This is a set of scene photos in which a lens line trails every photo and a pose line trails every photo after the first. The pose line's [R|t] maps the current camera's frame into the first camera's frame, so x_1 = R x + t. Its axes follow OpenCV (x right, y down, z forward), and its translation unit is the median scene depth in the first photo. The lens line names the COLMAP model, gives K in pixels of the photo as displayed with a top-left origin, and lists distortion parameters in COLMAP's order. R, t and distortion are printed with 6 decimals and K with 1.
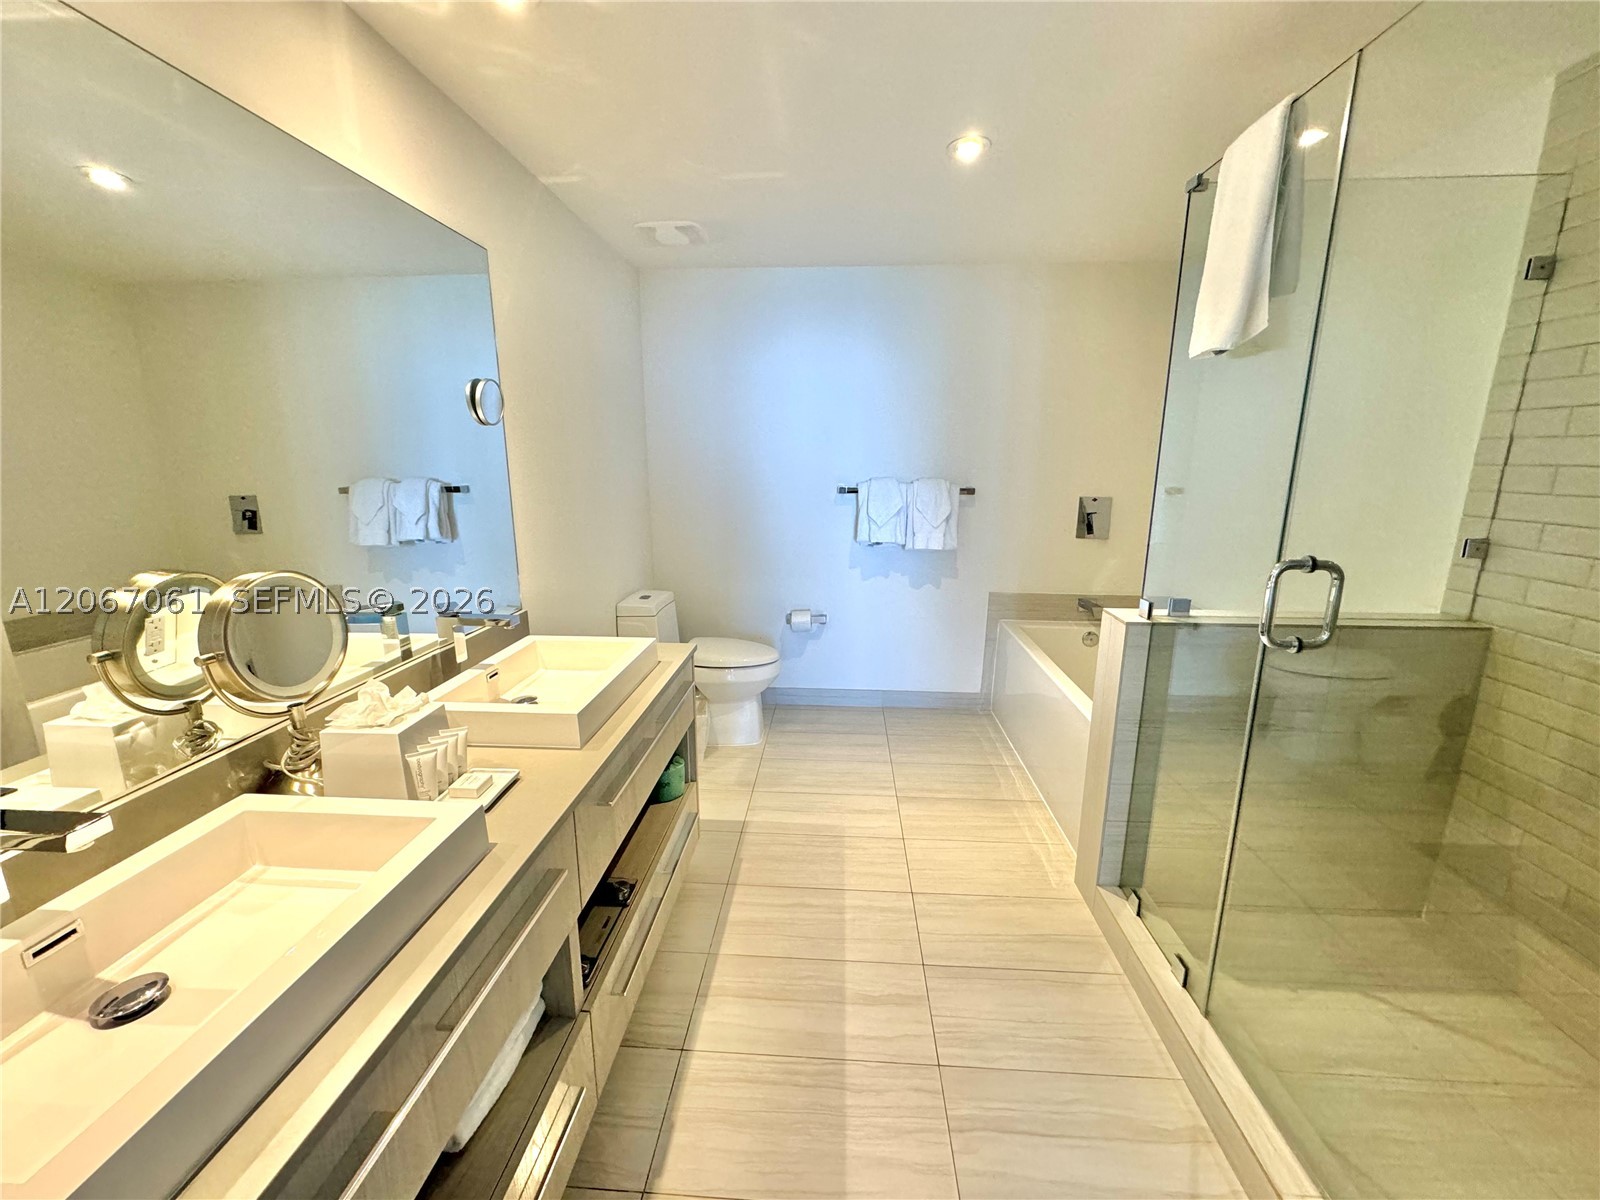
lens RADIAL K [[641.0, 0, 802.7], [0, 641.0, 598.6], [0, 0, 1]] dist [0.000969, 0.000368]
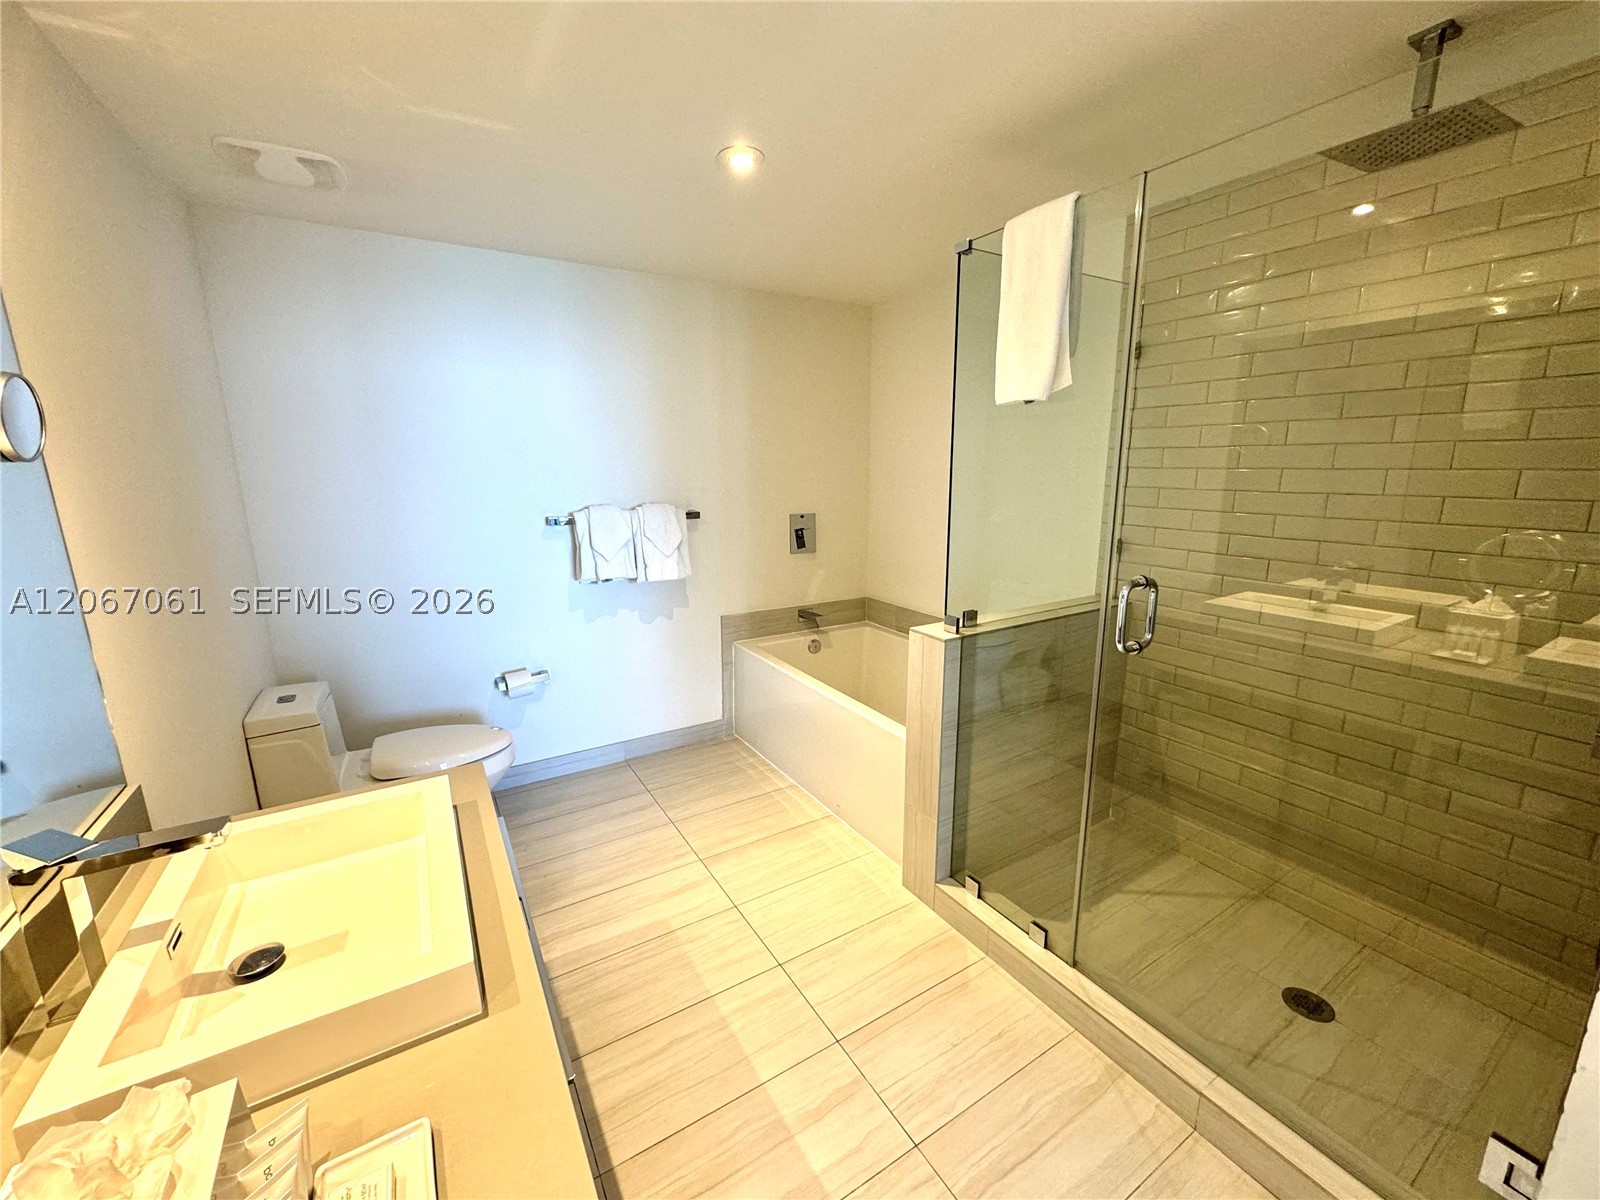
lens RADIAL K [[641.0, 0, 802.7], [0, 641.0, 598.6], [0, 0, 1]] dist [0.000969, 0.000368]
pose [[0.817621, -0.127725, 0.561412, -0.201516], [0.132174, 0.990681, 0.032893, -0.068903], [-0.560381, 0.047310, 0.826883, 0.160097]]
